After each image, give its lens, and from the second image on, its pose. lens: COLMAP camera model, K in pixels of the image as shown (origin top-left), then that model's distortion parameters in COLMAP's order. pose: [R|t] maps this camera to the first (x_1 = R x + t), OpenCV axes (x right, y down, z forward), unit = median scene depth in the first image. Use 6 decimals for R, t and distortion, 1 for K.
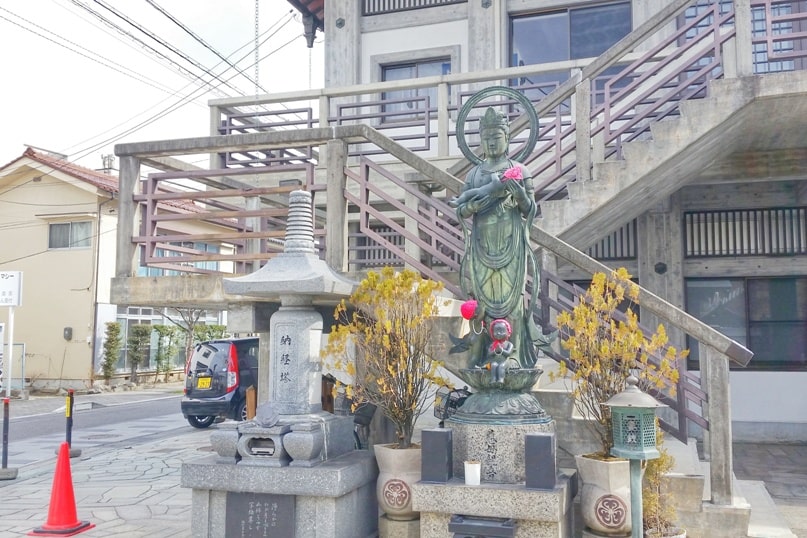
lens RADIAL K [[781.4, 0, 410.3], [0, 781.4, 272.6], [0, 0, 1]] dist [0.024623, 0.000000]
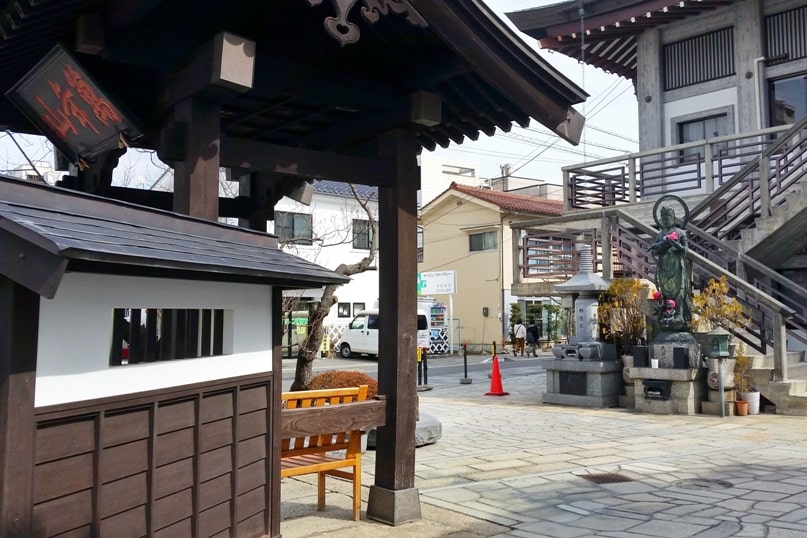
lens RADIAL K [[781.4, 0, 407.0], [0, 781.4, 269.6], [0, 0, 1]] dist [0.024623, 0.000000]
pose [[0.876658, -0.043339, -0.479158, 0.416378], [0.054822, 0.998446, 0.009994, -0.071831], [0.477980, -0.035029, 0.877672, -1.065831]]
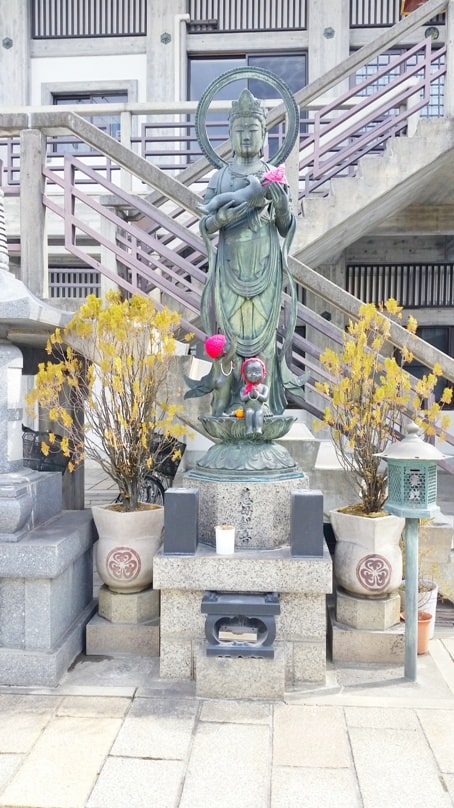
lens RADIAL K [[660.1, 0, 238.6], [0, 660.1, 410.3], [0, 0, 1]] dist [0.051393, -0.111564]
pose [[0.965942, -0.009692, 0.258576, -0.062938], [-0.023384, 0.991940, 0.124532, 0.021352], [-0.257699, -0.126337, 0.957930, 0.240578]]
